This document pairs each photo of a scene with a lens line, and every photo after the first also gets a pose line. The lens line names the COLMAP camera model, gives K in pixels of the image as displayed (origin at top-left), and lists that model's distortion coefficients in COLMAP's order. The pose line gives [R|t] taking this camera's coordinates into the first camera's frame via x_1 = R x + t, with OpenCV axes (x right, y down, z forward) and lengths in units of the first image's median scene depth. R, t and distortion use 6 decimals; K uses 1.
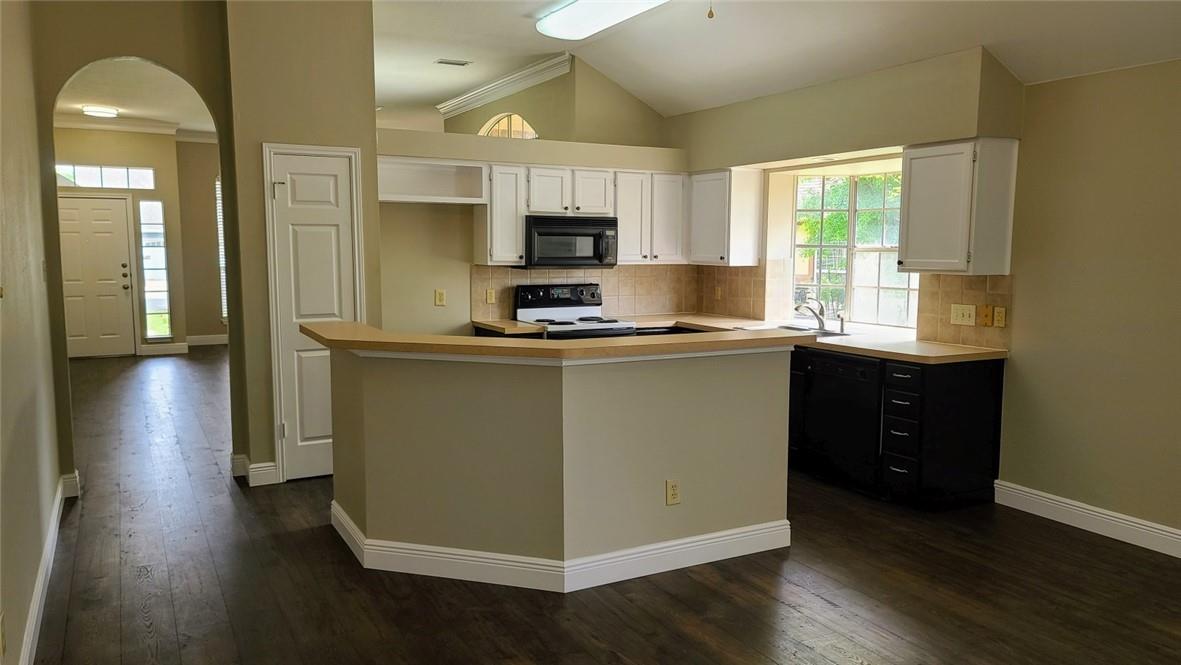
lens RADIAL K [[864.8, 0, 594.0], [0, 864.8, 340.5], [0, 0, 1]] dist [0.069568, -0.043220]
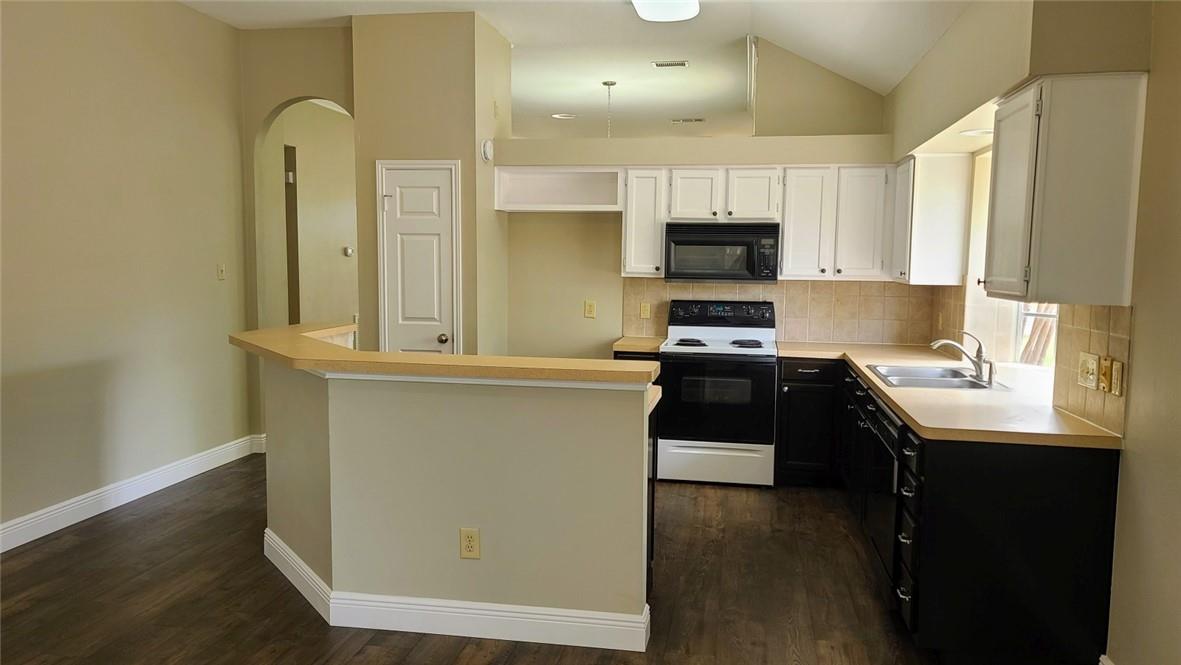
lens RADIAL K [[864.8, 0, 592.2], [0, 864.8, 336.6], [0, 0, 1]] dist [0.069568, -0.043220]
pose [[0.785344, 0.062813, -0.615865, 0.418000], [-0.077937, 0.996956, 0.002297, -0.021562], [0.614134, 0.046195, 0.787849, 0.243695]]
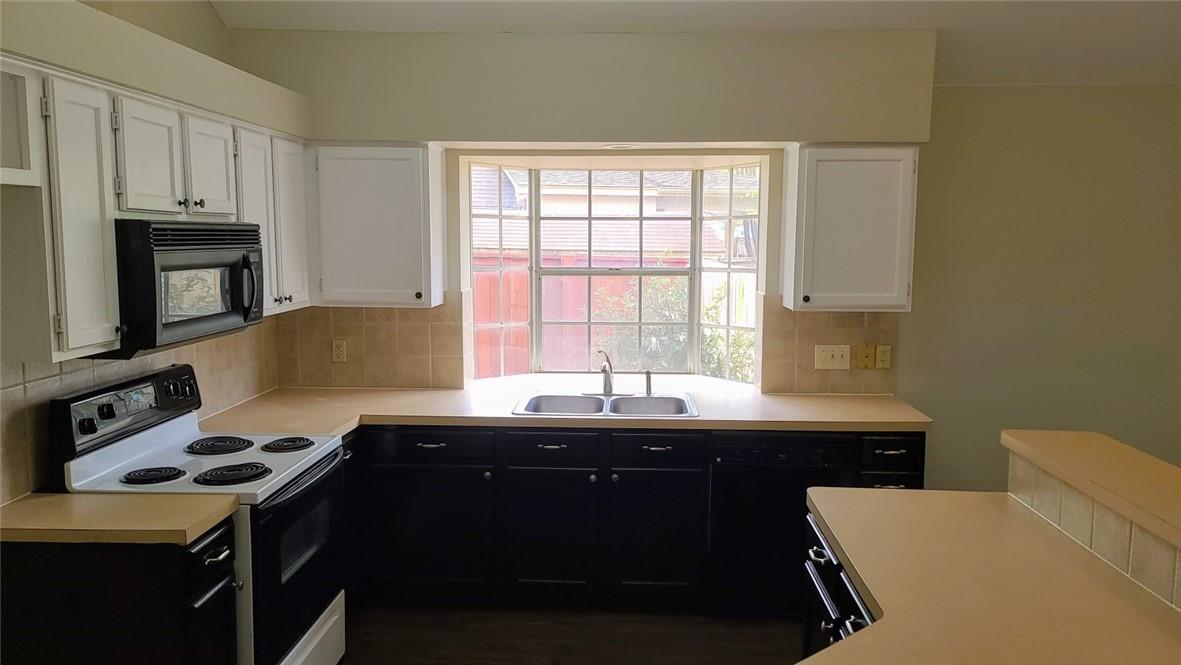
lens RADIAL K [[864.8, 0, 589.6], [0, 864.8, 332.6], [0, 0, 1]] dist [0.069568, -0.043220]
pose [[0.508028, -0.101918, 0.855290, -0.305401], [0.092719, 0.993676, 0.063335, -0.098883], [-0.856336, 0.047126, 0.514265, 0.616426]]
